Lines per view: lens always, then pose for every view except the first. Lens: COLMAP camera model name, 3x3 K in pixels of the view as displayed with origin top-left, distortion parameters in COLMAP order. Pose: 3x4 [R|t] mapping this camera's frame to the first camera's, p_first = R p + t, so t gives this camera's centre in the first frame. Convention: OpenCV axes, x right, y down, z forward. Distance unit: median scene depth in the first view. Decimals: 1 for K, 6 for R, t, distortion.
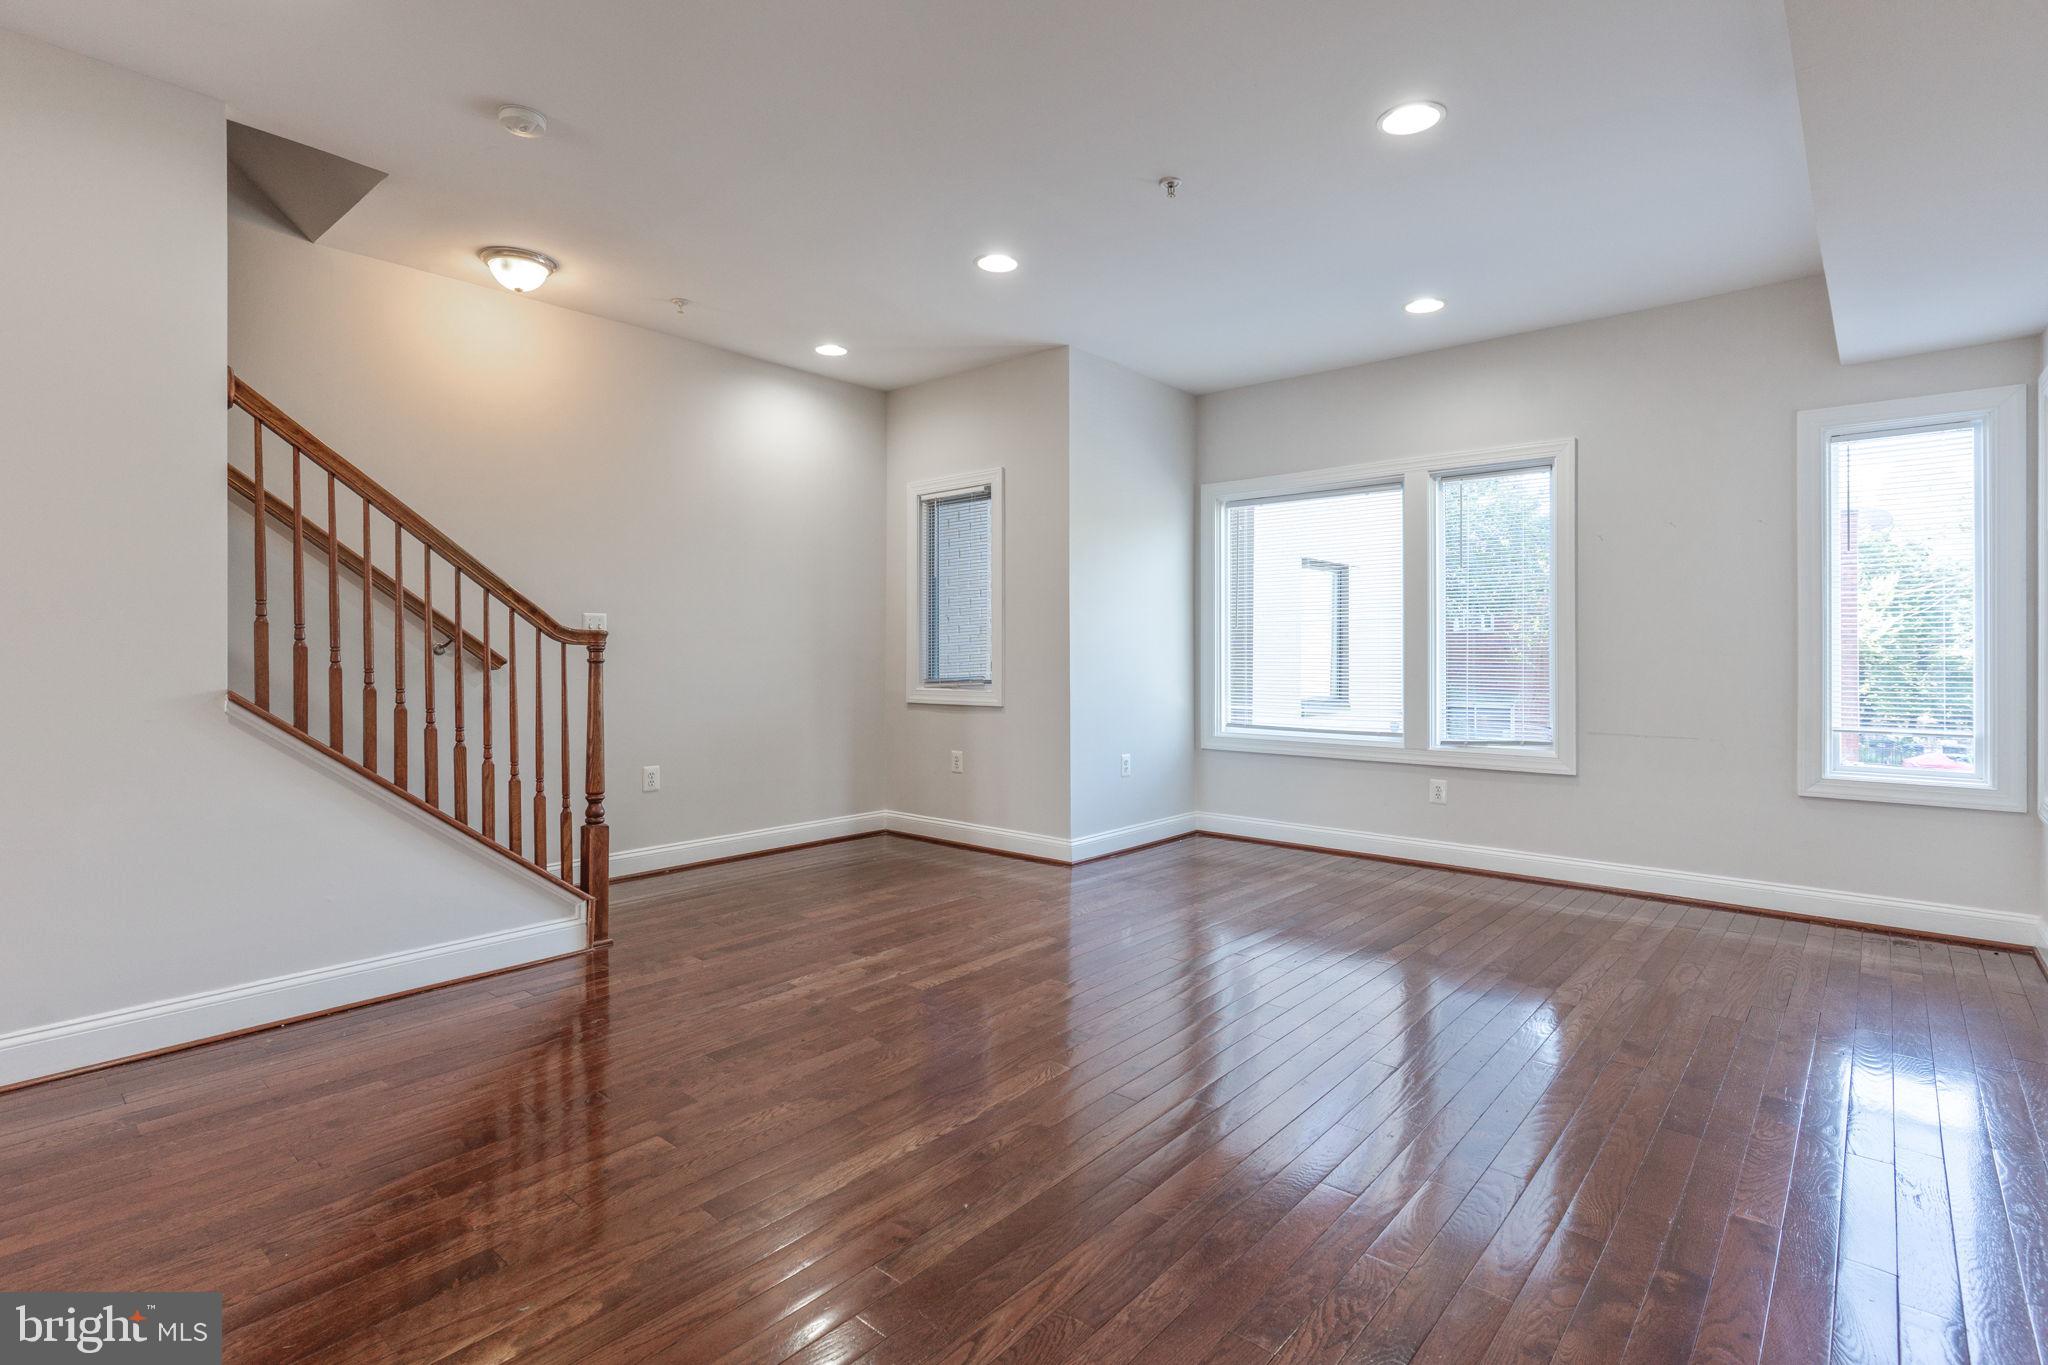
lens RADIAL K [[978.0, 0, 1029.2], [0, 978.0, 653.8], [0, 0, 1]] dist [0.000668, 0.000256]
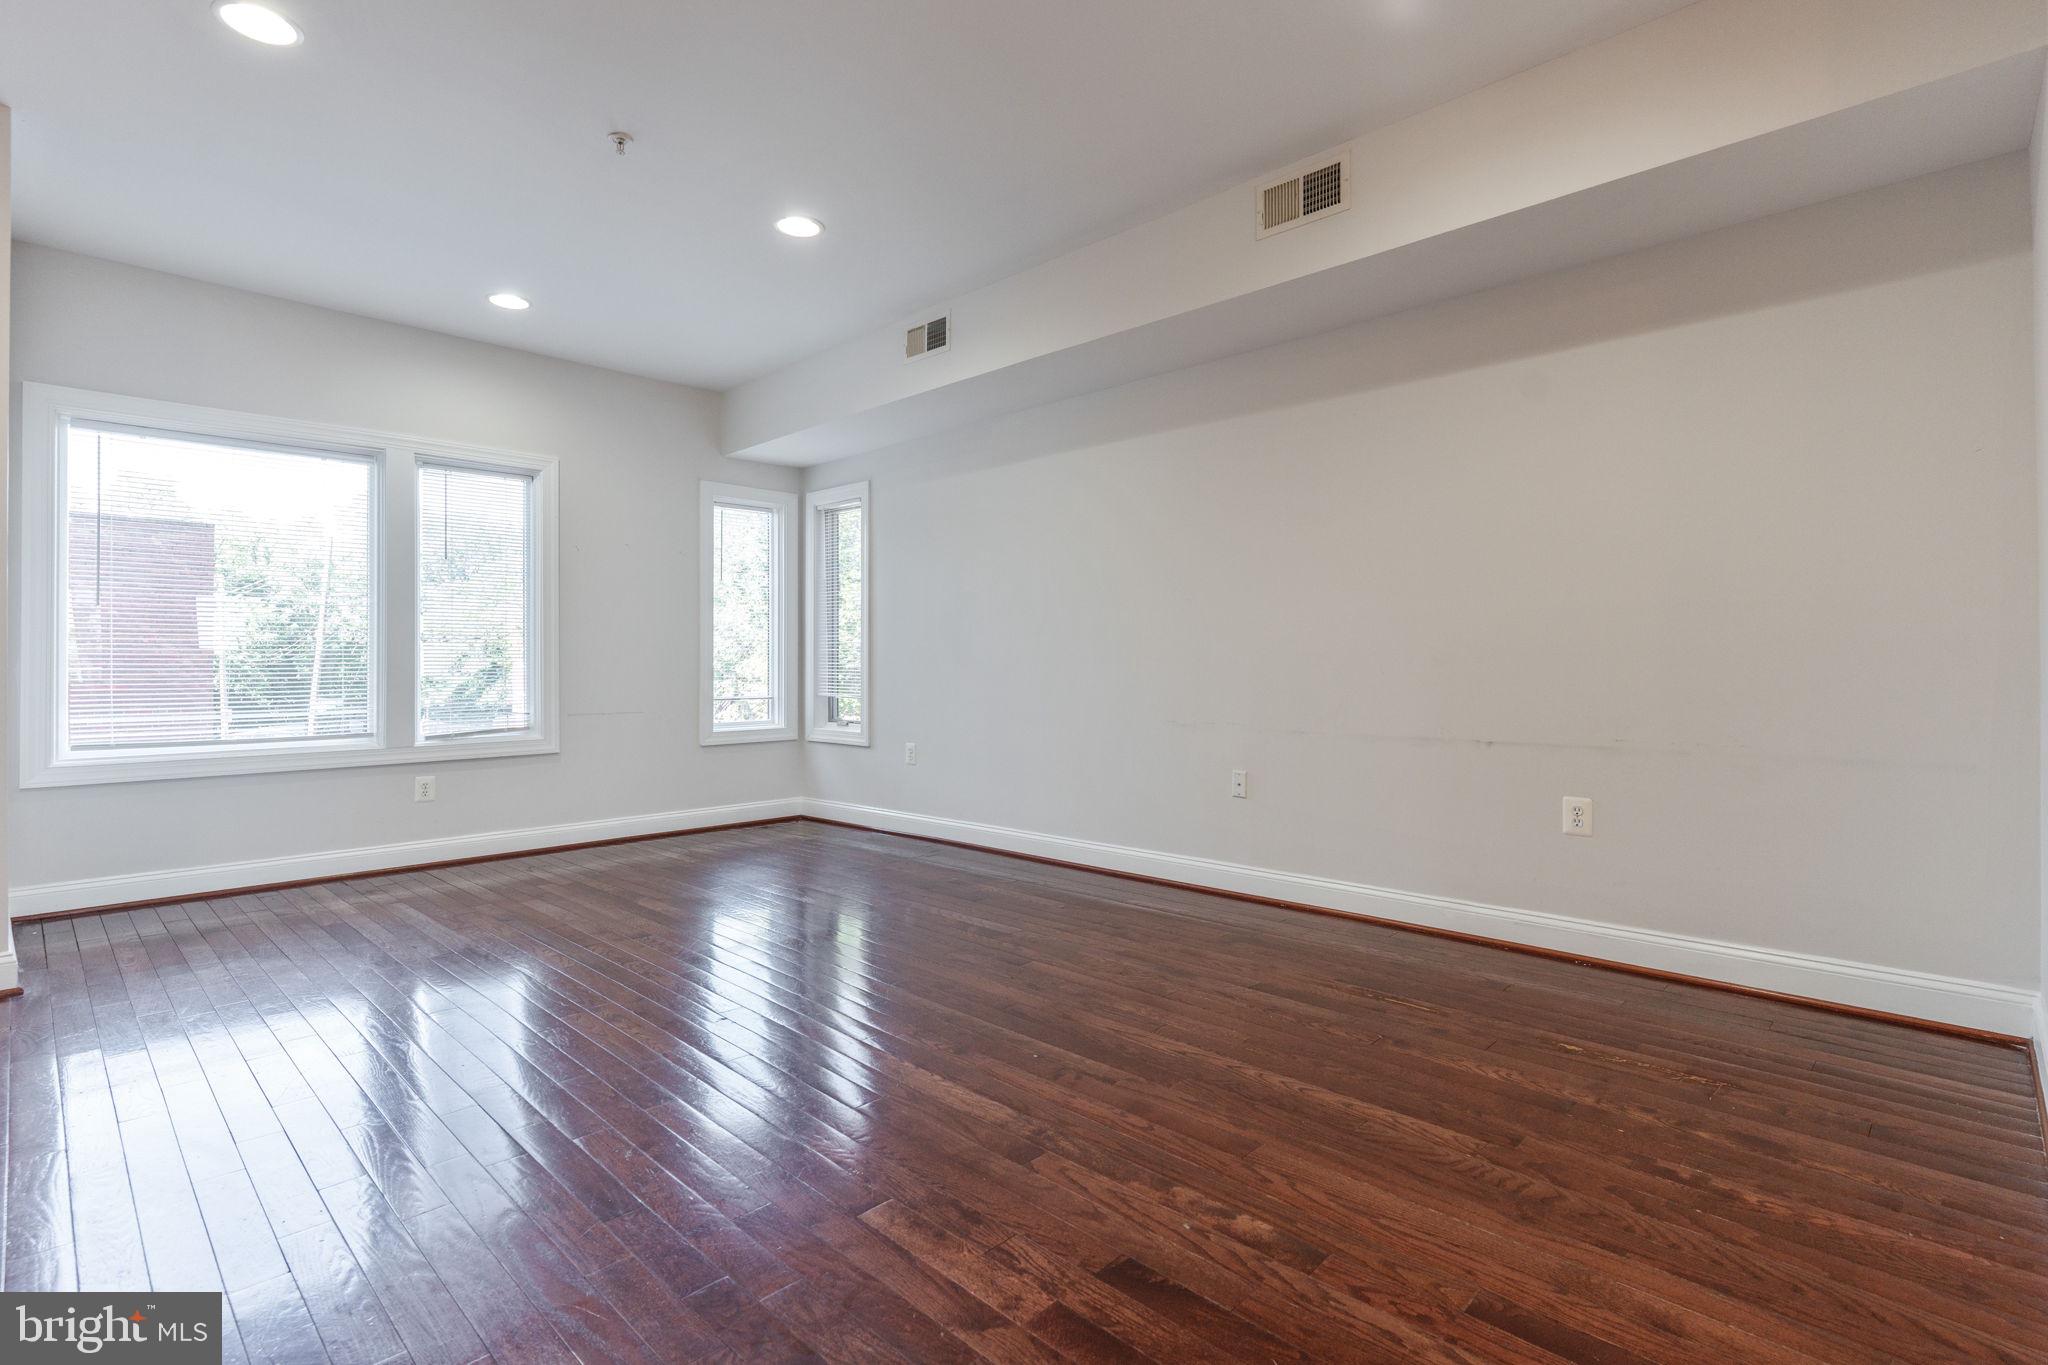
lens RADIAL K [[978.0, 0, 1029.2], [0, 978.0, 653.8], [0, 0, 1]] dist [0.000668, 0.000256]
pose [[0.052712, 0.010525, 0.998554, -0.538278], [0.005480, 0.999926, -0.010829, 0.023507], [-0.998595, 0.006043, 0.052650, 0.378745]]
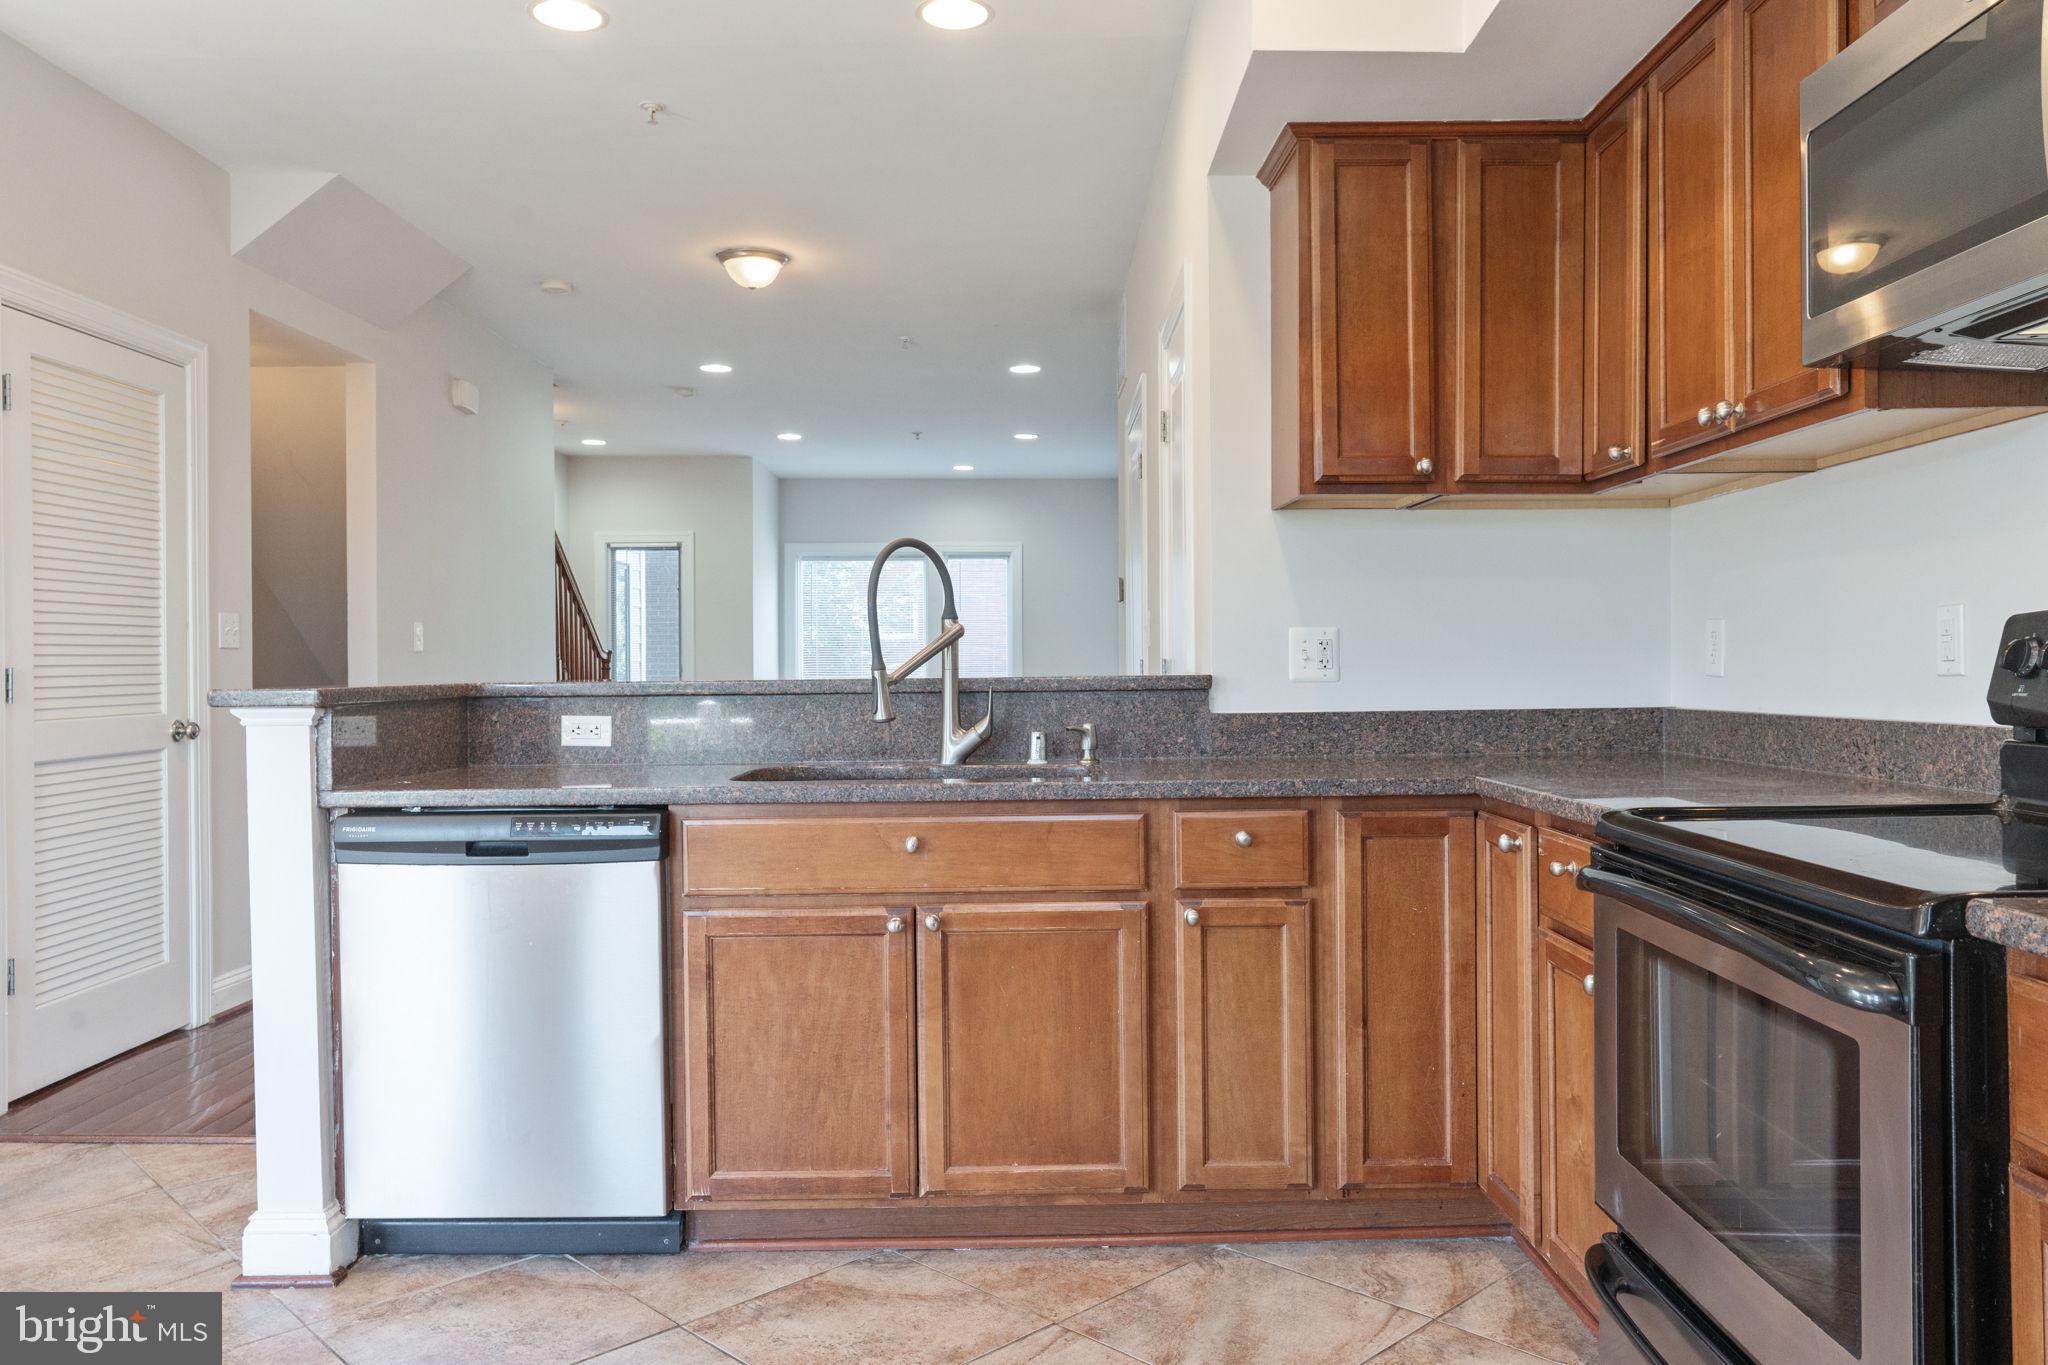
lens RADIAL K [[1449.6, 0, 1024.0], [0, 1449.6, 682.5], [0, 0, 1]] dist [0.001878, -0.000656]
pose [[0.759542, -0.011931, 0.650348, -1.148593], [0.003778, 0.999896, 0.013931, -0.000409], [-0.650447, -0.008124, 0.759508, -1.007538]]
